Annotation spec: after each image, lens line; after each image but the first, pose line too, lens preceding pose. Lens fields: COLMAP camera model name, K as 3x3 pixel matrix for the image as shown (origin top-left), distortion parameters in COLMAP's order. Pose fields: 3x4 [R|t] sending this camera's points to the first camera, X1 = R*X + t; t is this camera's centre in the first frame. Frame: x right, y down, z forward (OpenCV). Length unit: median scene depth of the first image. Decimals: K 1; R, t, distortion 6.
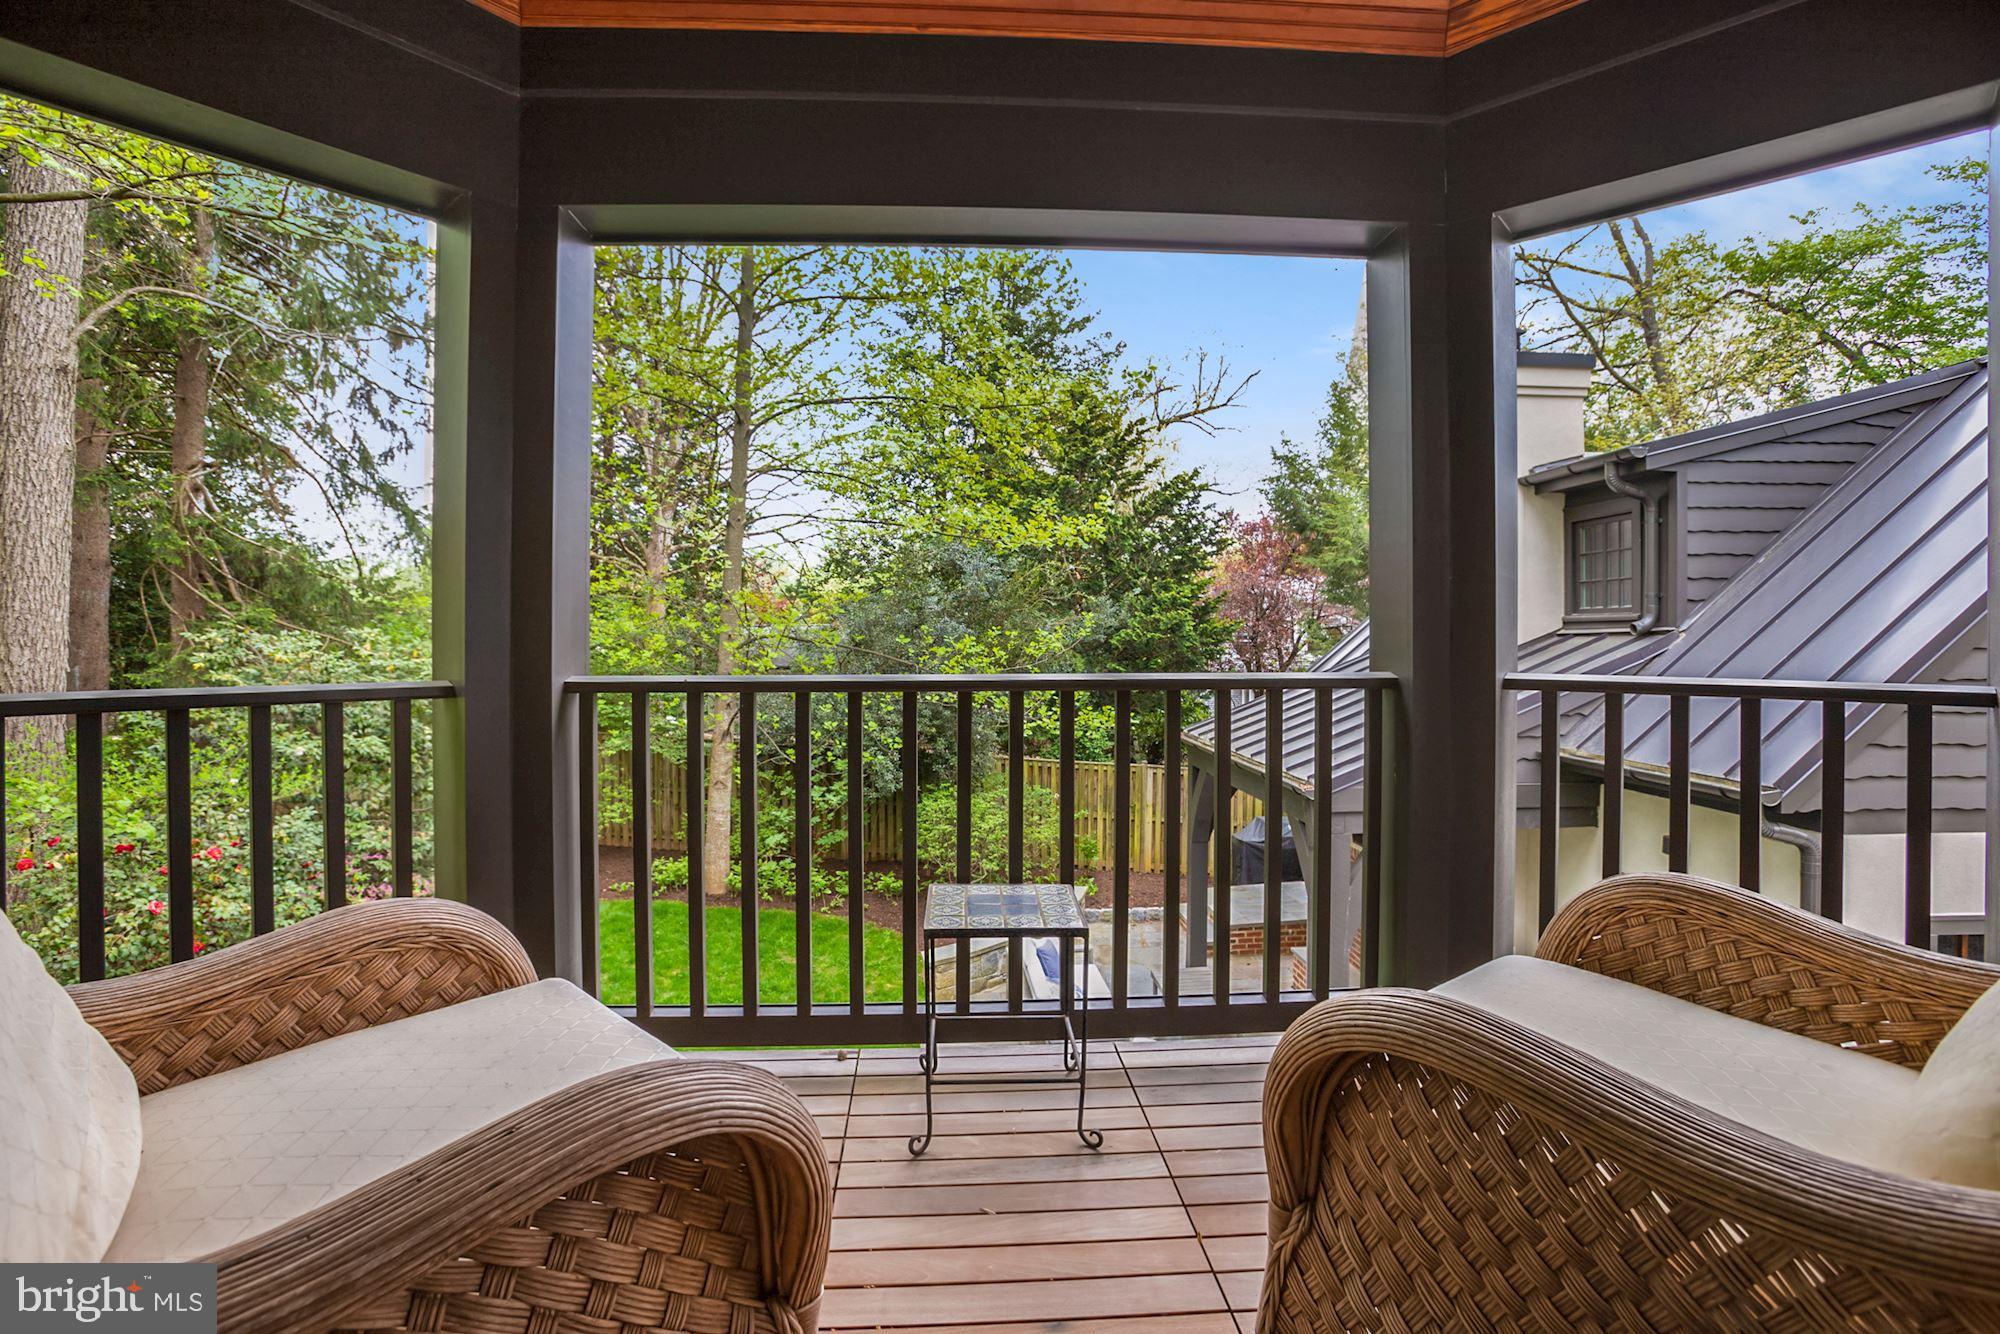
lens RADIAL K [[995.8, 0, 1000.0], [0, 995.8, 667.0], [0, 0, 1]] dist [-0.047126, 0.000360]
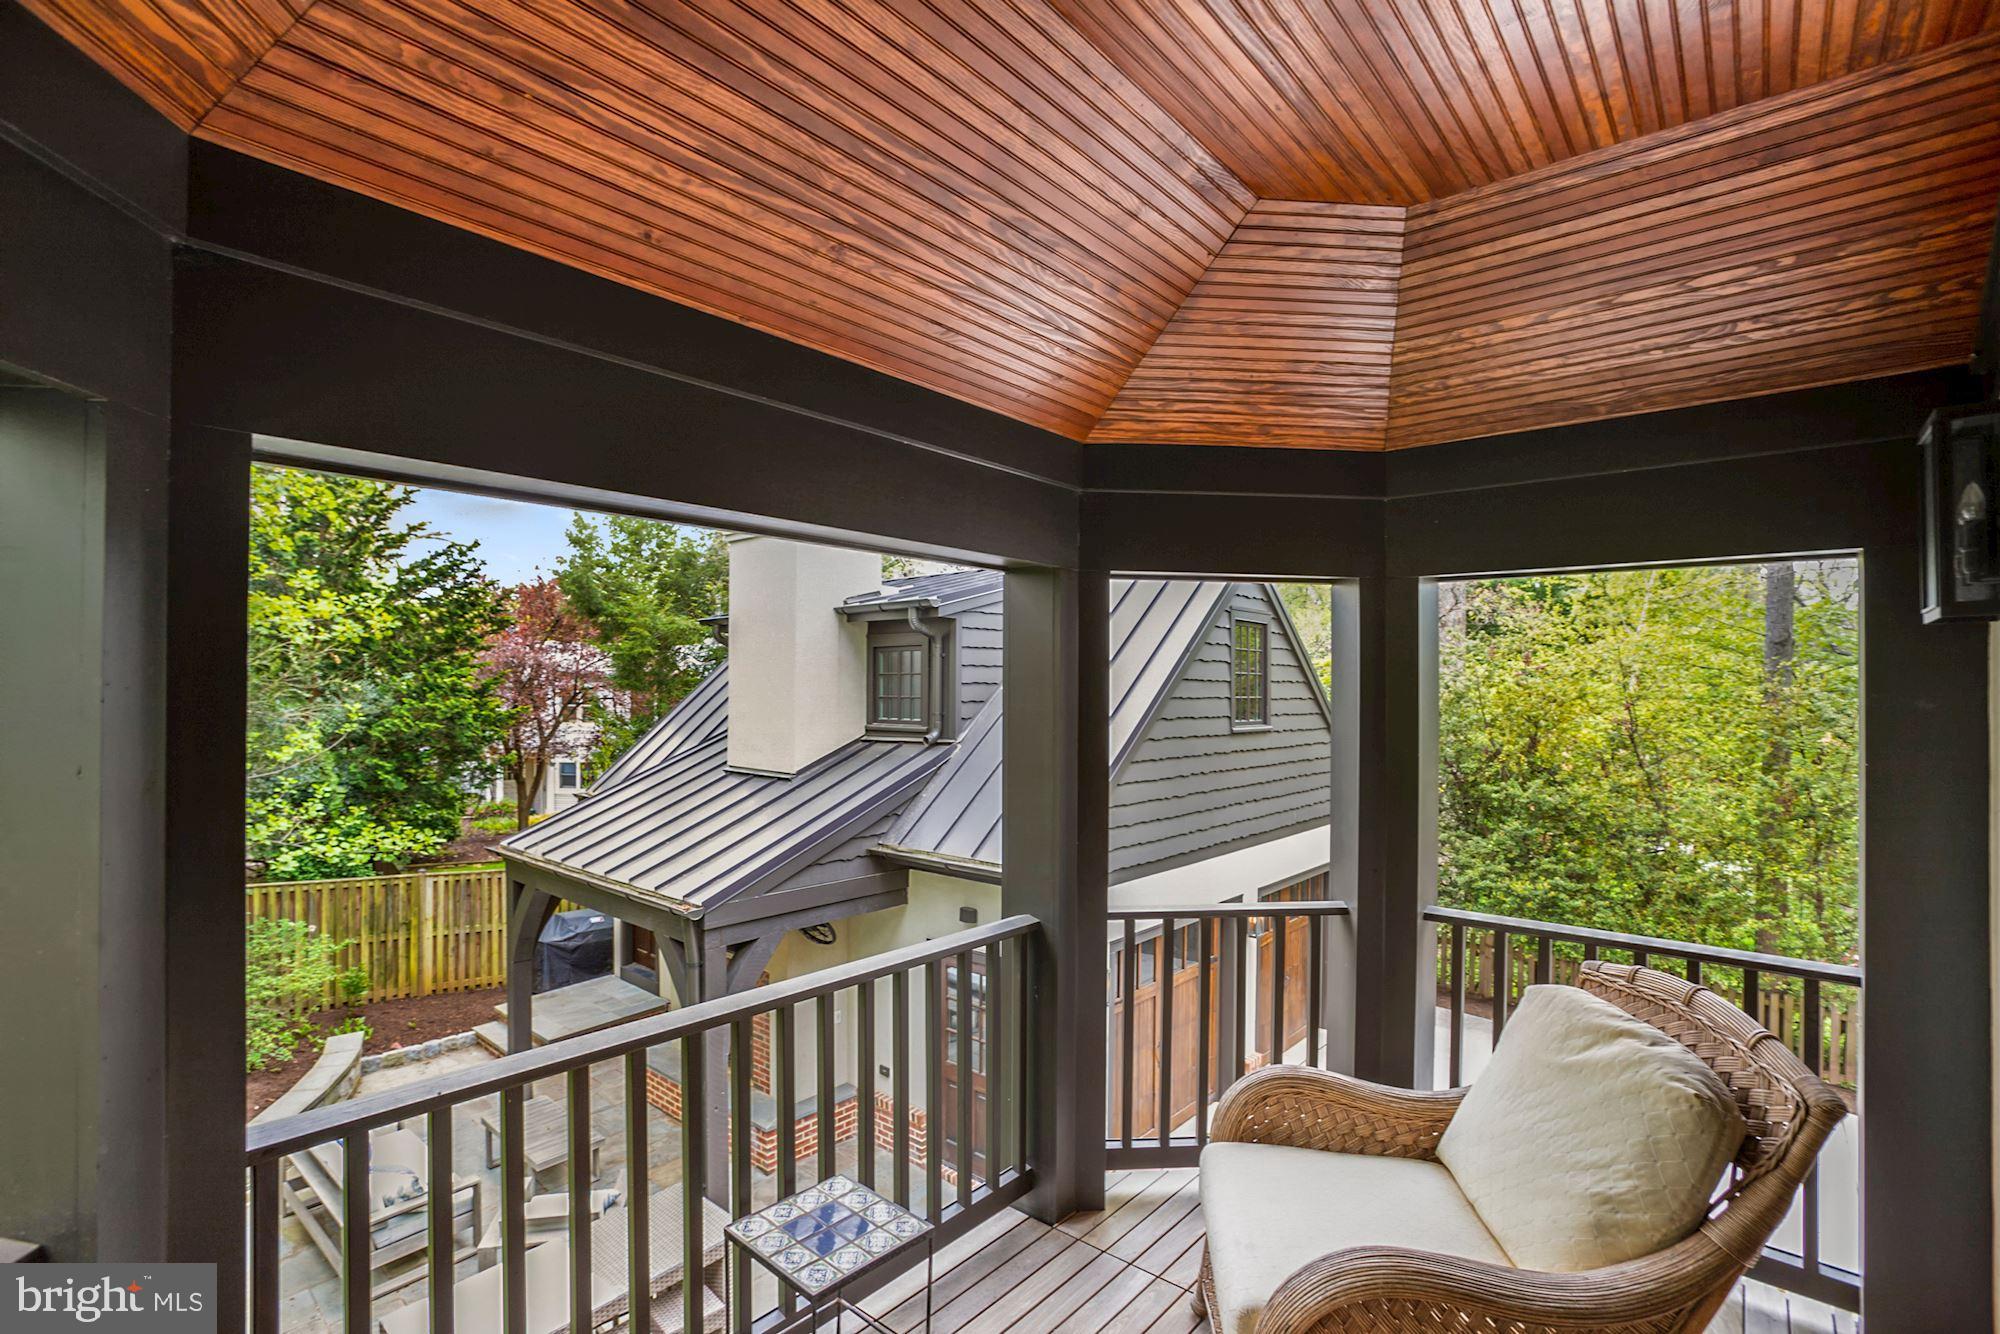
lens RADIAL K [[978.4, 0, 1000.7], [0, 978.4, 728.4], [0, 0, 1]] dist [0.001026, 0.000856]
pose [[0.707464, -0.015221, 0.706586, -0.152413], [-0.000923, 0.999747, 0.022461, -0.074792], [-0.706749, -0.016542, 0.707271, 0.040384]]
